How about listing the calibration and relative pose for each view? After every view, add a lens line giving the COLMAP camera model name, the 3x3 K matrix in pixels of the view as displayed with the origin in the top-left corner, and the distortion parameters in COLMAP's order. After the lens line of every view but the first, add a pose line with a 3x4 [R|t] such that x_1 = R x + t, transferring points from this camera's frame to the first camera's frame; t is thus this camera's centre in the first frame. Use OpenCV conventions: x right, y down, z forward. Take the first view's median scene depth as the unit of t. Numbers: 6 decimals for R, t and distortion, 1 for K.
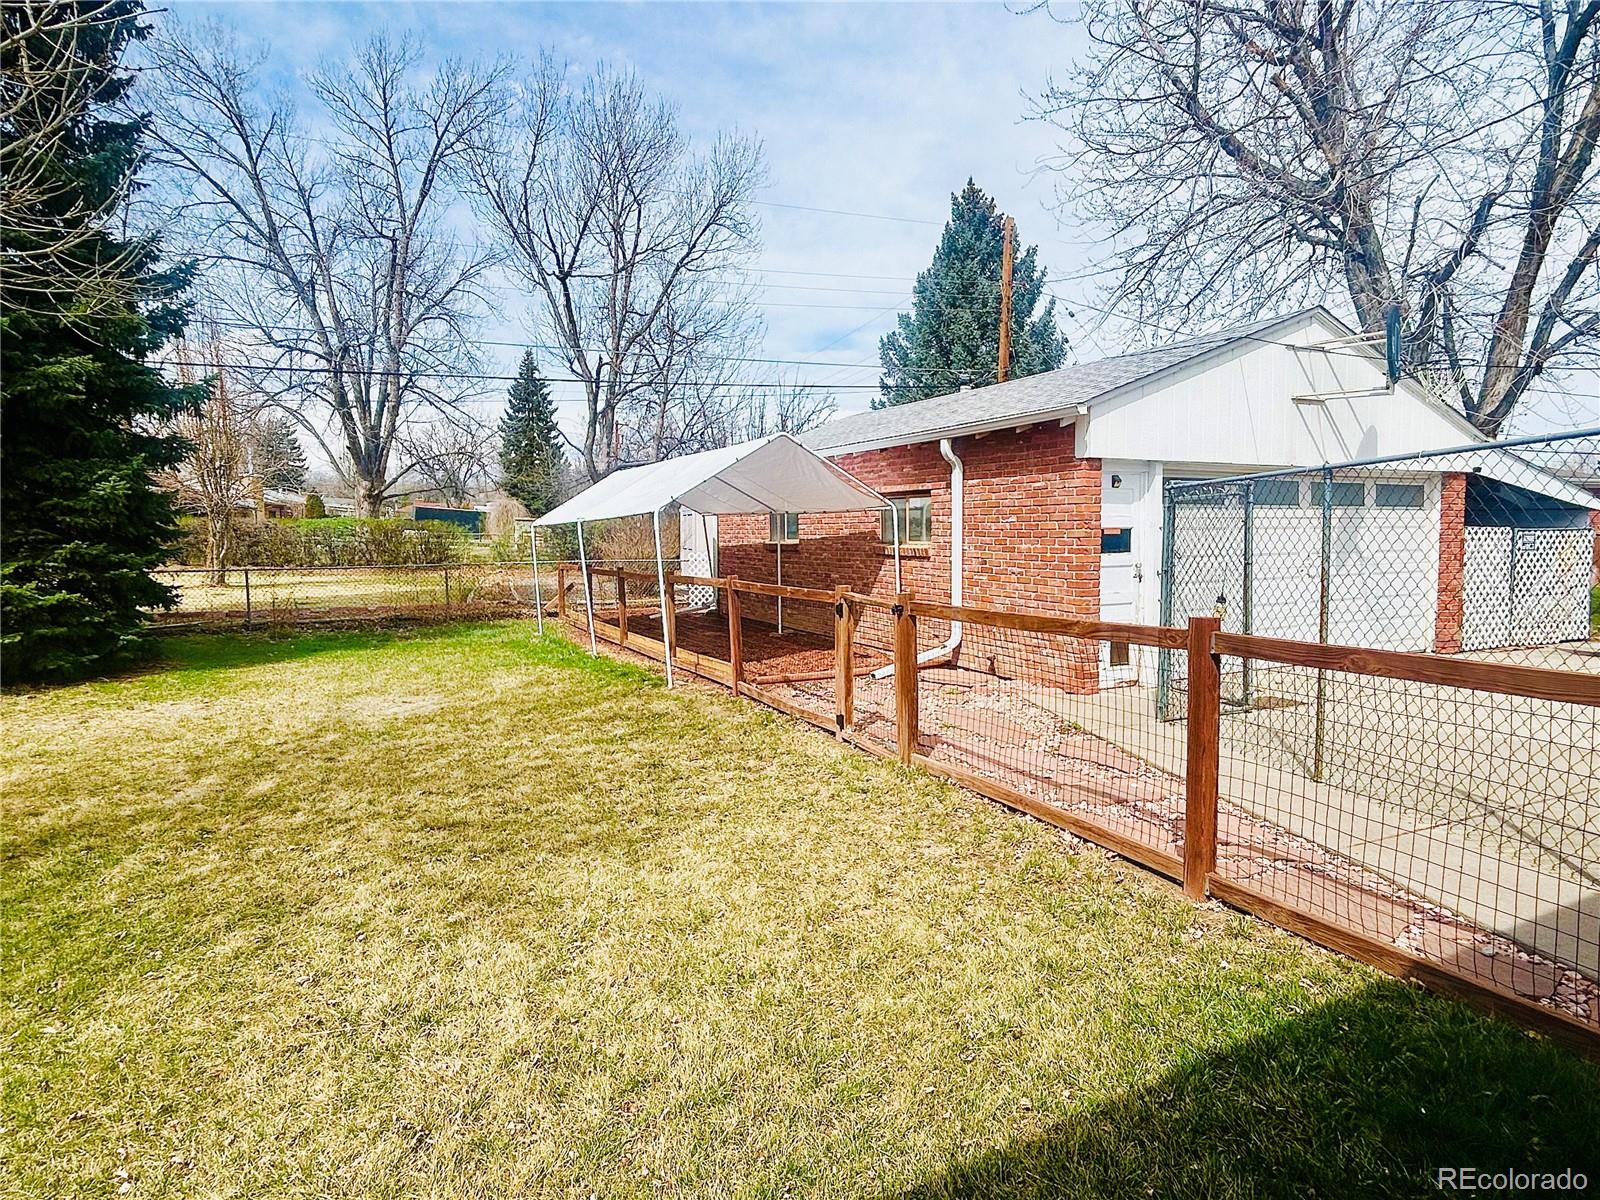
lens RADIAL K [[847.5, 0, 800.0], [0, 847.5, 600.0], [0, 0, 1]] dist [-0.002046, -0.001120]
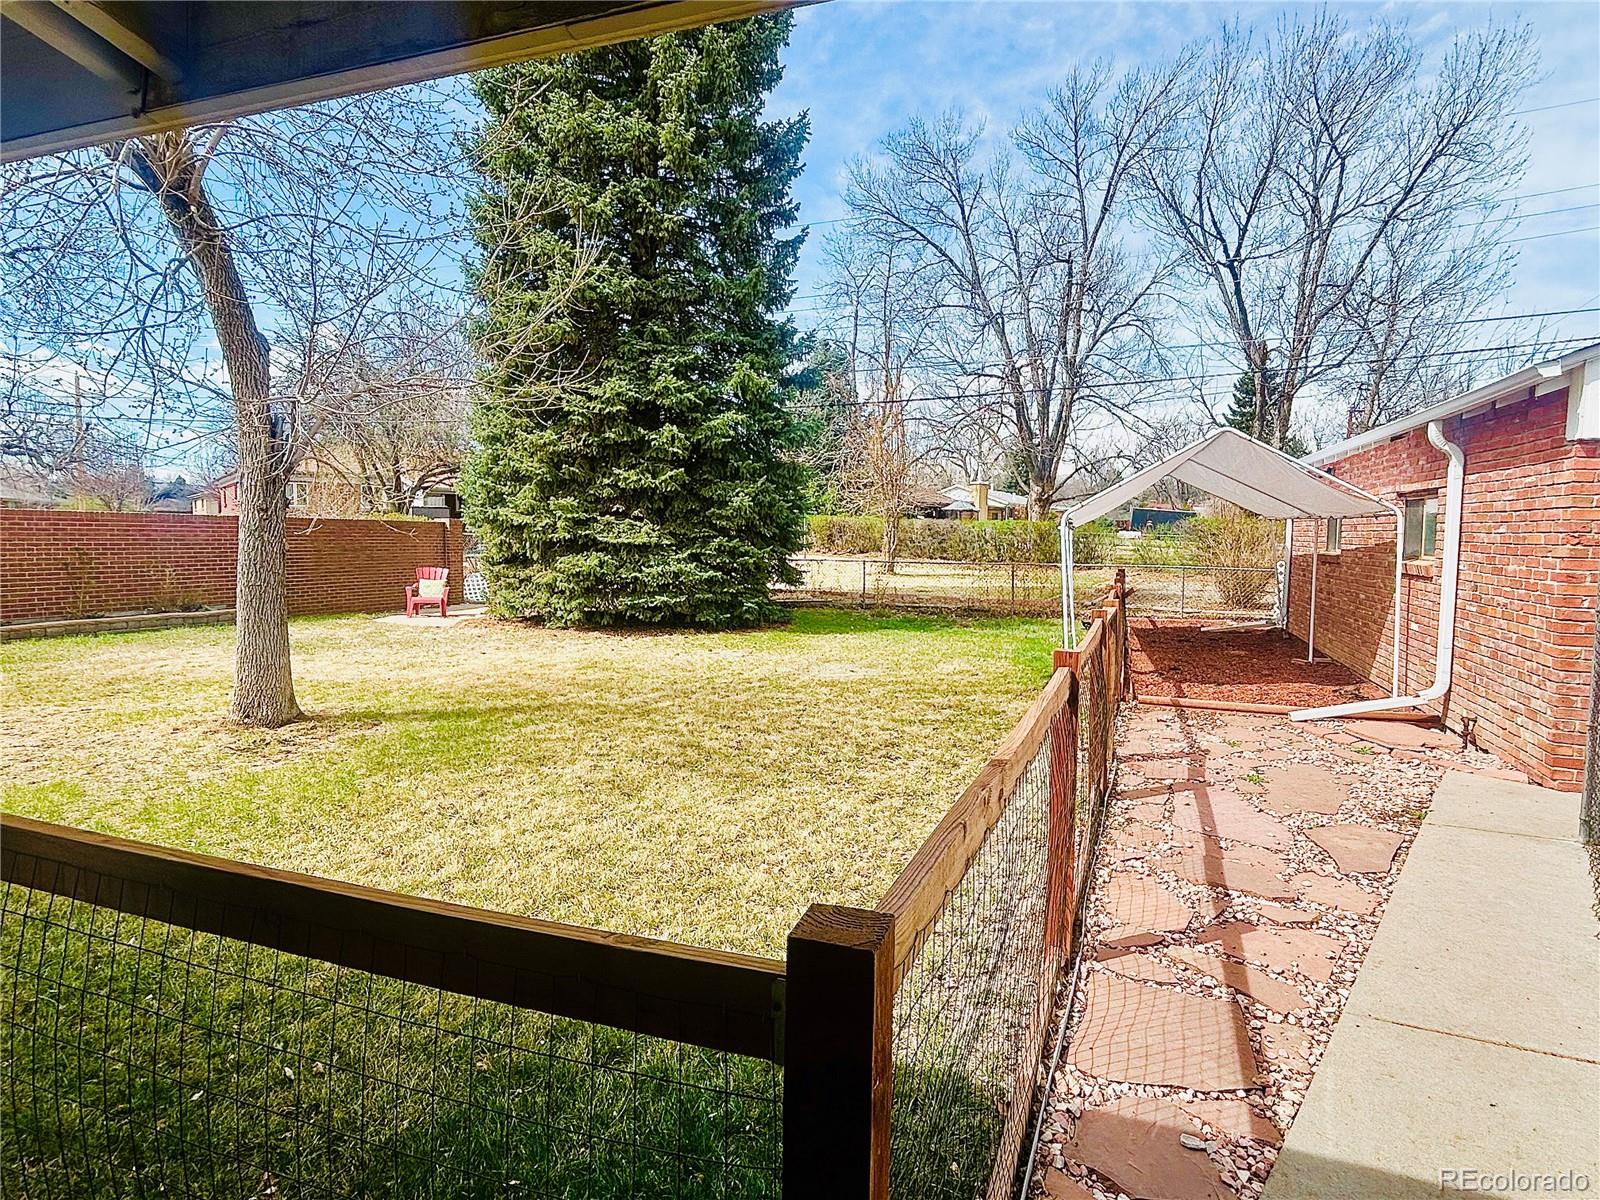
lens RADIAL K [[847.5, 0, 800.0], [0, 847.5, 600.0], [0, 0, 1]] dist [-0.002046, -0.001120]
pose [[0.689854, 0.070560, -0.720502, 0.260290], [-0.071468, 0.997015, 0.029212, -0.010381], [0.720413, 0.031341, 0.692837, 0.058714]]
